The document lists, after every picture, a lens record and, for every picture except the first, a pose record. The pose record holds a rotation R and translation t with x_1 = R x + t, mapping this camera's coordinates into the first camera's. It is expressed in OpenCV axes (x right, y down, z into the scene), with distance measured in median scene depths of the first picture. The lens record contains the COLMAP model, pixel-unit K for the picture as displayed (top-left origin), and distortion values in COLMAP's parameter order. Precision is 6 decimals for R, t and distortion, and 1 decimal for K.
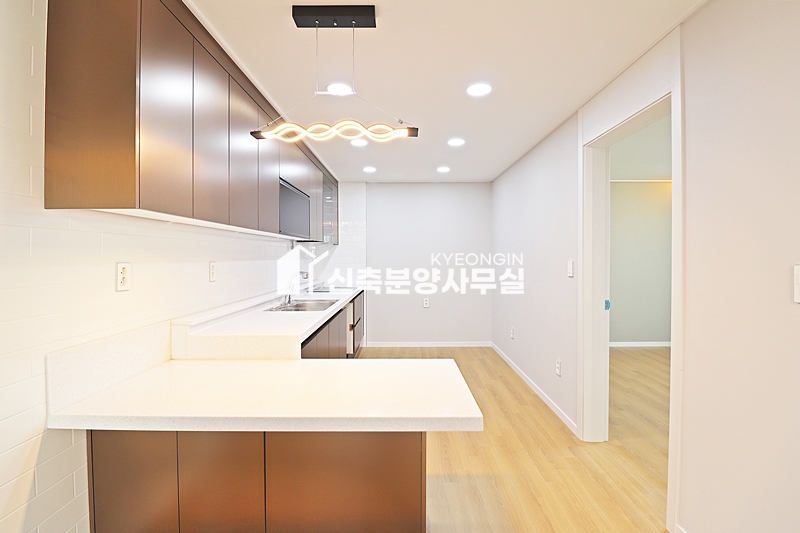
lens RADIAL K [[371.0, 0, 396.2], [0, 371.0, 260.9], [0, 0, 1]] dist [-0.005877, -0.007003]
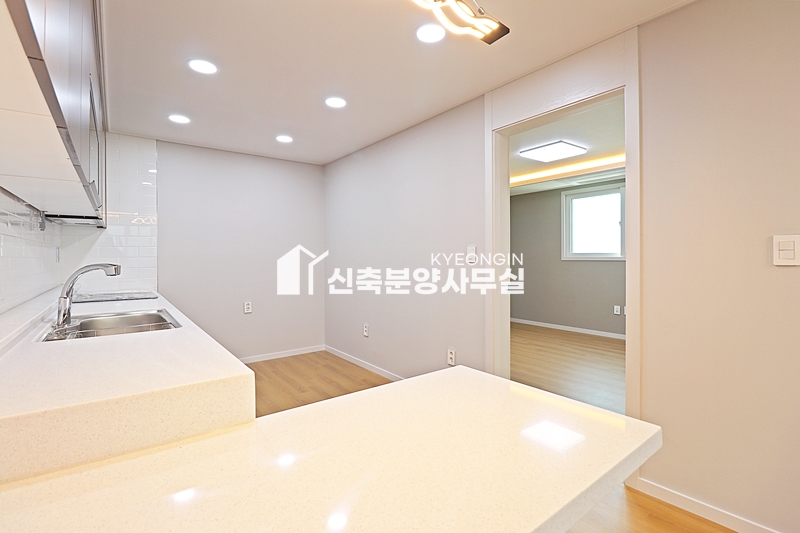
lens RADIAL K [[371.0, 0, 398.8], [0, 371.0, 260.4], [0, 0, 1]] dist [-0.005877, -0.007003]
pose [[0.782518, -0.007234, 0.622586, -0.245326], [0.011018, 0.999937, -0.002230, 0.030403], [-0.622530, 0.008605, 0.782549, 0.290749]]
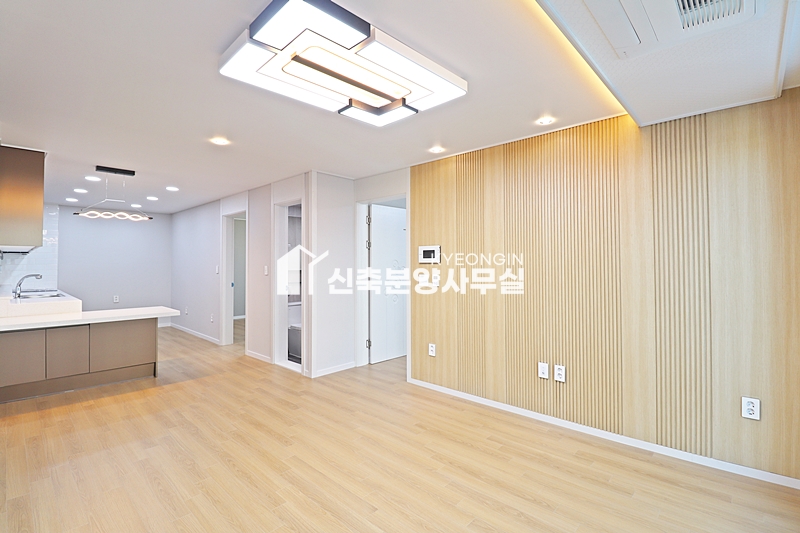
lens RADIAL K [[371.0, 0, 399.8], [0, 371.0, 265.7], [0, 0, 1]] dist [-0.005877, -0.007003]
pose [[0.673528, 0.003291, 0.739154, -0.341798], [0.005072, 0.999946, -0.009074, 0.016571], [-0.739144, 0.009861, 0.673475, -1.034822]]
